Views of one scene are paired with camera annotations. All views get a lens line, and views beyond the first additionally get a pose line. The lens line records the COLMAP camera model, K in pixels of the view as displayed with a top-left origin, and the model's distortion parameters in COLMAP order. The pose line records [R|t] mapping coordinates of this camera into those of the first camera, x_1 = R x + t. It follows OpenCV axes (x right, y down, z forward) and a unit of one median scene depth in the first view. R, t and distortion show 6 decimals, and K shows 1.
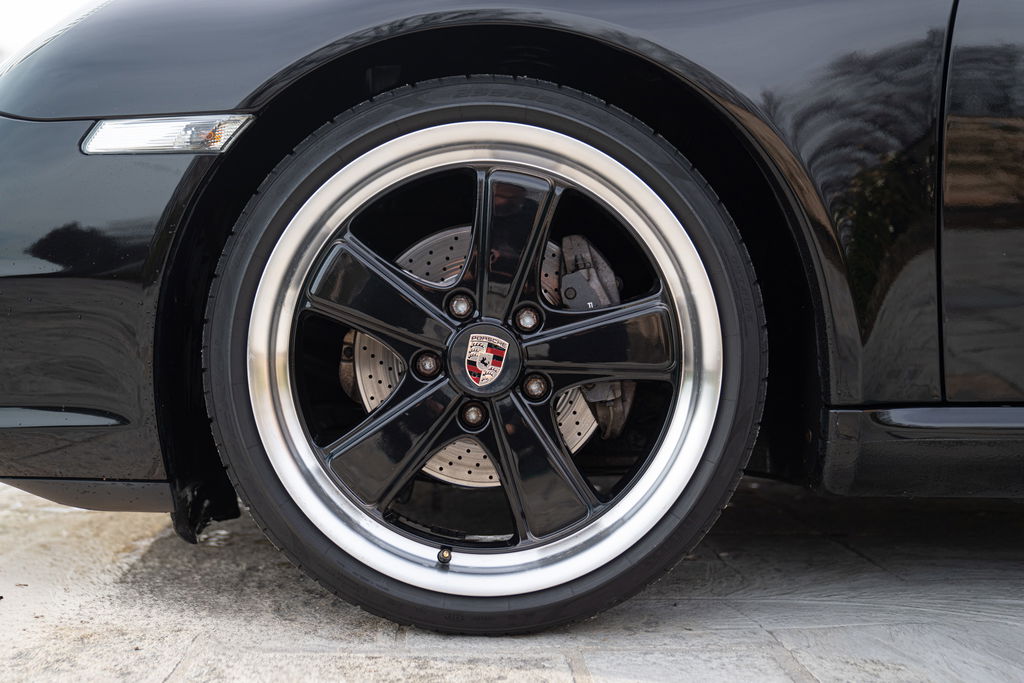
lens RADIAL K [[1186.9, 0, 509.7], [0, 1186.9, 340.8], [0, 0, 1]] dist [0.102351, 0.000000]
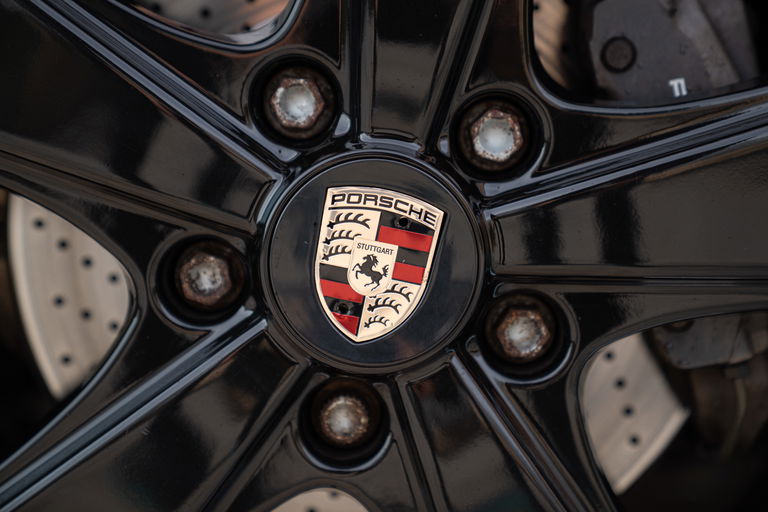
lens RADIAL K [[1598.1, 0, 384.4], [0, 1598.1, 254.0], [0, 0, 1]] dist [0.273892, 0.000000]
pose [[0.999594, -0.027483, -0.007518, -0.014078], [0.027950, 0.997062, 0.071324, -0.018147], [0.005536, -0.071505, 0.997425, 0.543362]]
